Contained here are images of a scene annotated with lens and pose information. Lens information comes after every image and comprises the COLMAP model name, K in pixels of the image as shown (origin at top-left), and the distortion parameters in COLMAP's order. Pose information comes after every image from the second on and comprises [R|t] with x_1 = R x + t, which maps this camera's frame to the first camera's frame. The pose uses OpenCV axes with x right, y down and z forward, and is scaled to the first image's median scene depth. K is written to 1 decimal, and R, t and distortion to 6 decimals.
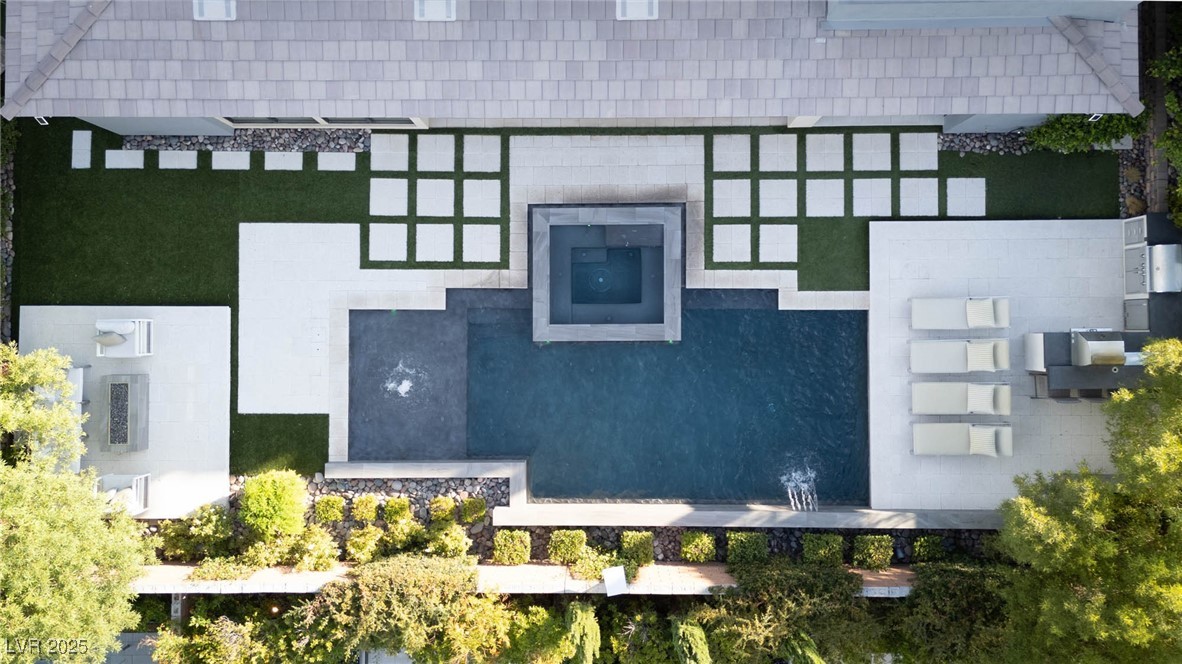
lens RADIAL K [[783.7, 0, 593.4], [0, 783.7, 330.5], [0, 0, 1]] dist [0.065526, 0.000703]
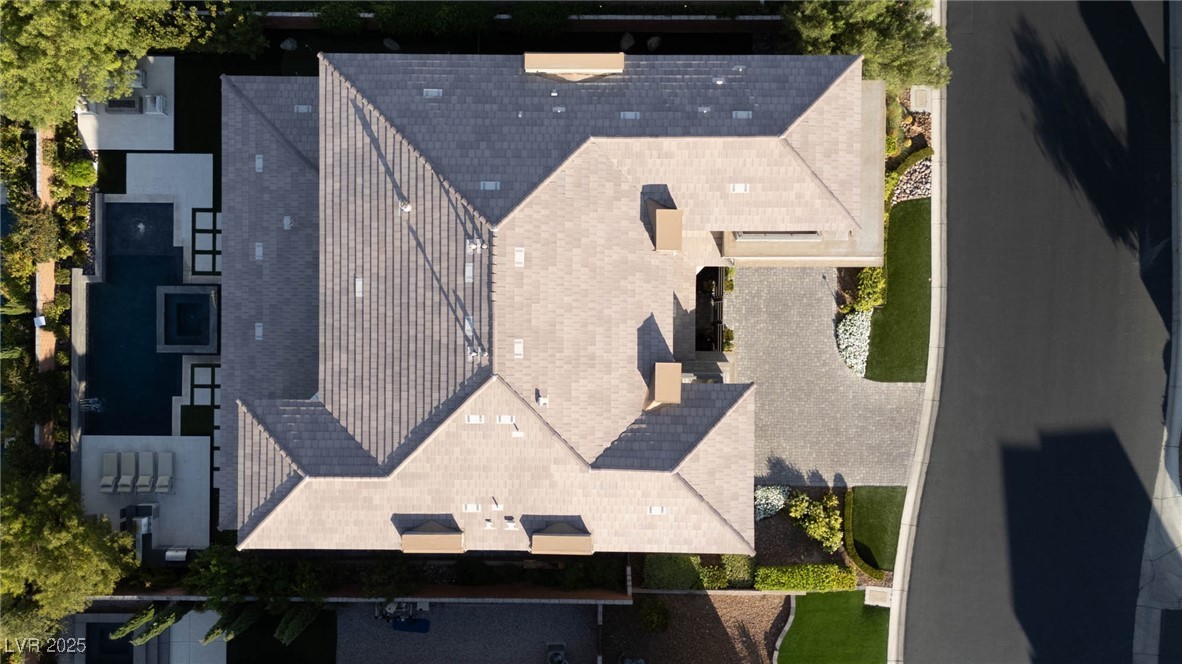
lens RADIAL K [[889.7, 0, 590.7], [0, 889.7, 330.3], [0, 0, 1]] dist [0.037739, -0.006143]
pose [[-0.007280, 0.999838, 0.016474, -0.002157], [-0.998973, -0.008008, 0.044600, -1.355473], [0.044725, -0.016132, 0.998869, -1.520004]]
